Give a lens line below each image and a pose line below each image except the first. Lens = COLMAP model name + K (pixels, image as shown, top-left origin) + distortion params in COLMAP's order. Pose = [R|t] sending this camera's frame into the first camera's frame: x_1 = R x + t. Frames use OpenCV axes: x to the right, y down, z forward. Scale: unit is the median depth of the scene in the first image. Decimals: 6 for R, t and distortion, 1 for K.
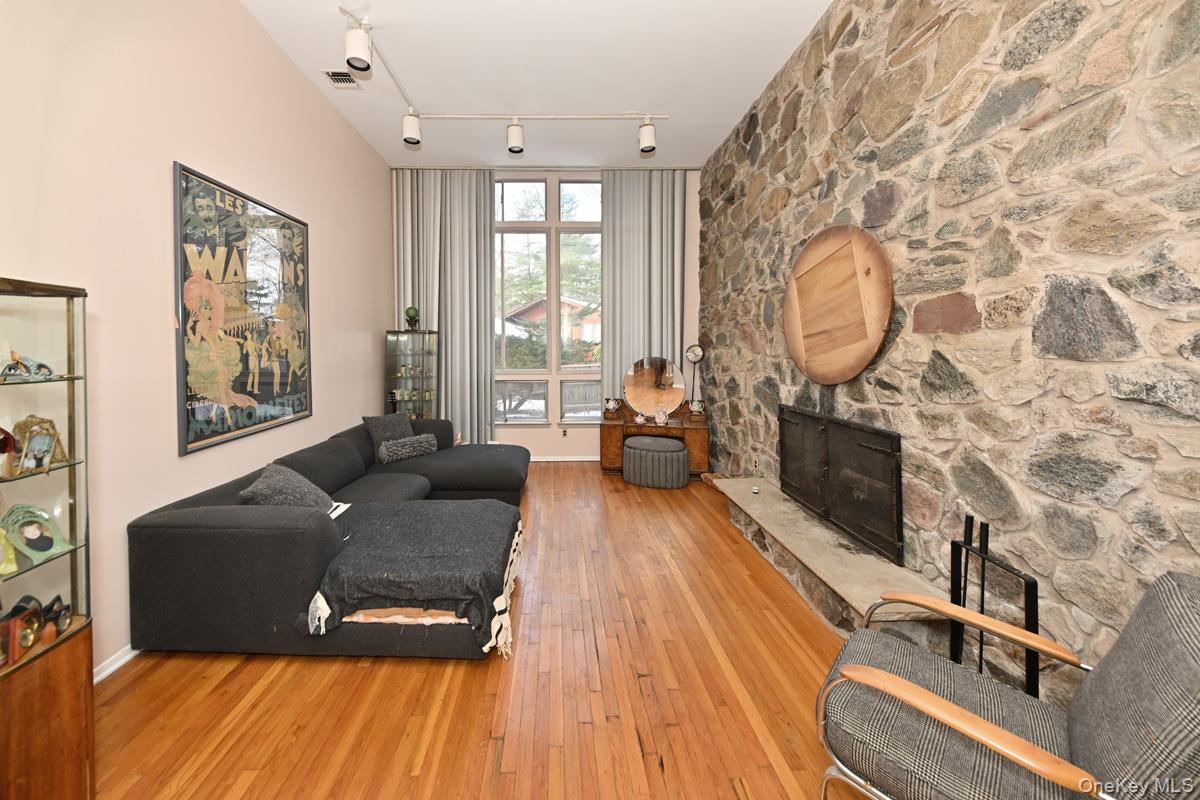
lens RADIAL K [[414.6, 0, 563.9], [0, 414.6, 353.8], [0, 0, 1]] dist [0.005654, -0.002858]
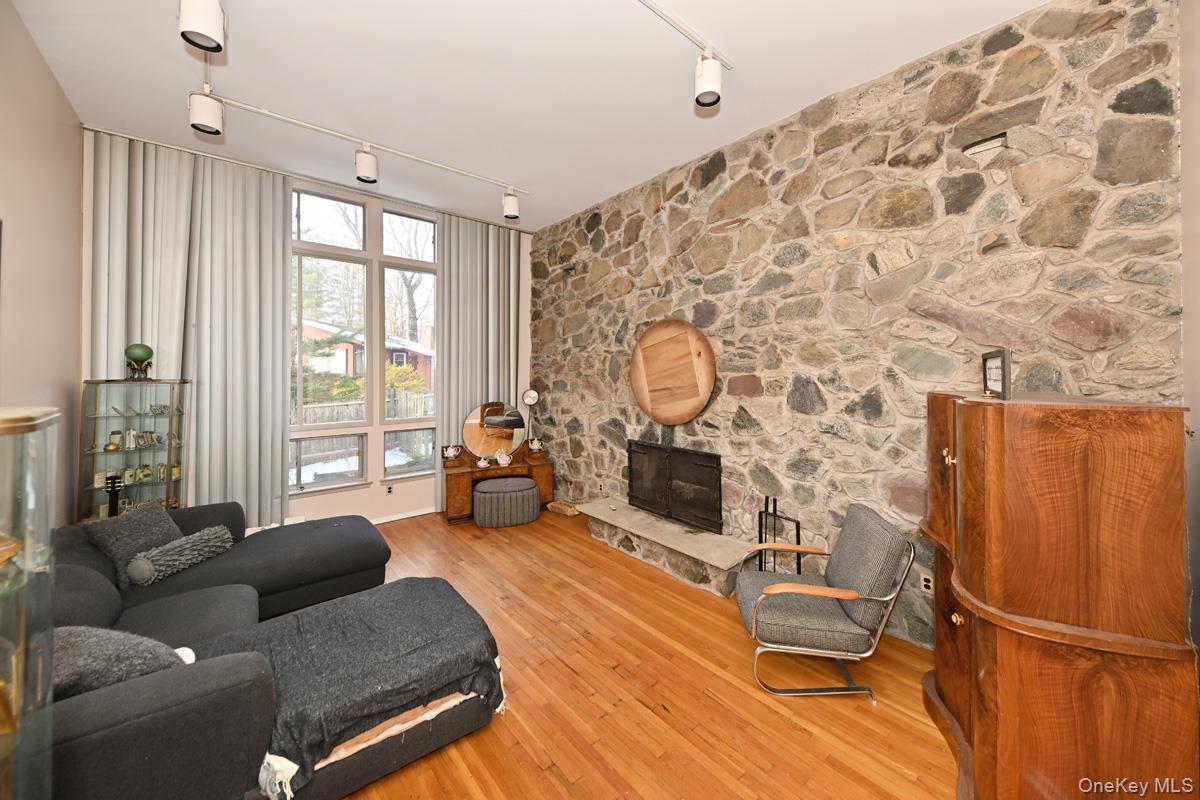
lens RADIAL K [[414.6, 0, 614.5], [0, 414.6, 376.1], [0, 0, 1]] dist [0.005654, -0.002858]
pose [[0.776713, -0.010200, 0.629773, -0.430984], [0.019779, 0.999771, -0.008202, -0.088816], [-0.629545, 0.018827, 0.776736, -0.020601]]
